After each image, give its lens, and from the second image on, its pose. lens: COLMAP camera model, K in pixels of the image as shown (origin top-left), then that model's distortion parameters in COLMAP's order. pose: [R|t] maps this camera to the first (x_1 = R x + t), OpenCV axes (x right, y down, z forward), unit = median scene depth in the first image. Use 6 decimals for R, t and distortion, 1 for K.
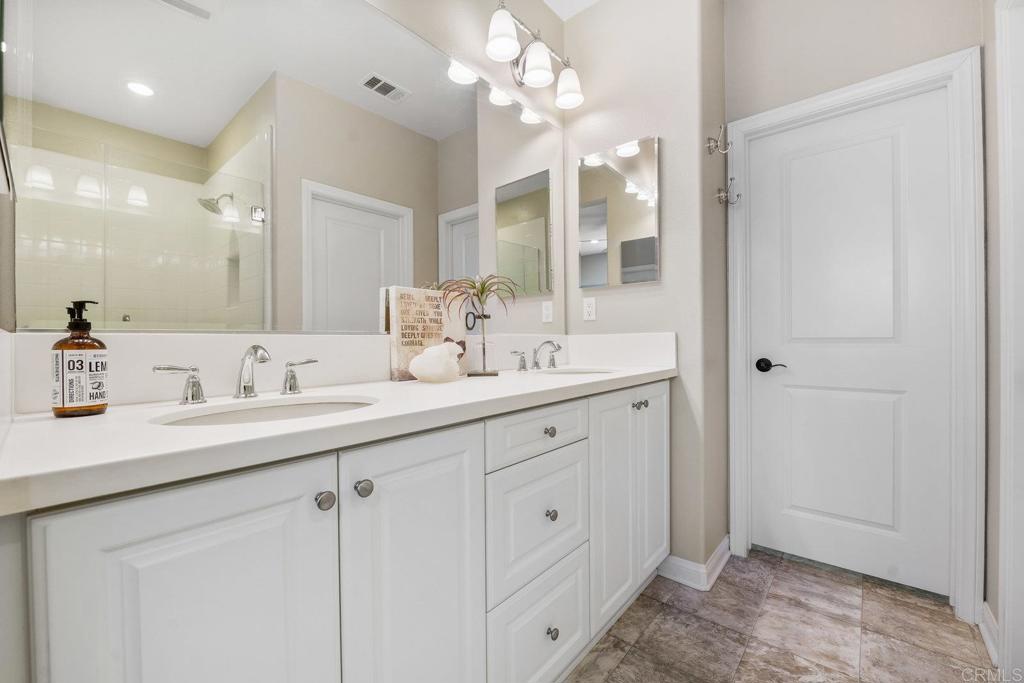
lens RADIAL K [[412.4, 0, 512.0], [0, 412.4, 341.5], [0, 0, 1]] dist [0.000685, 0.000040]
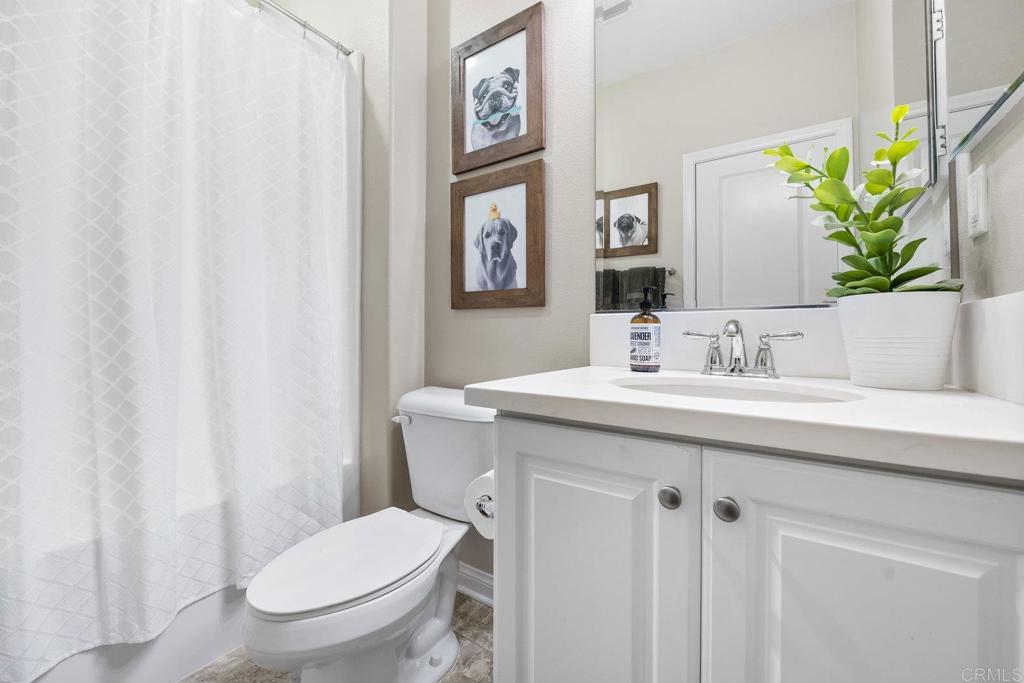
lens RADIAL K [[395.3, 0, 514.2], [0, 395.3, 328.1], [0, 0, 1]] dist [0.000219, 0.000007]
pose [[0.119574, -0.011151, -0.992763, 0.267863], [-0.005559, 0.999914, -0.011900, 0.082475], [0.992810, 0.006942, 0.119502, 0.657541]]
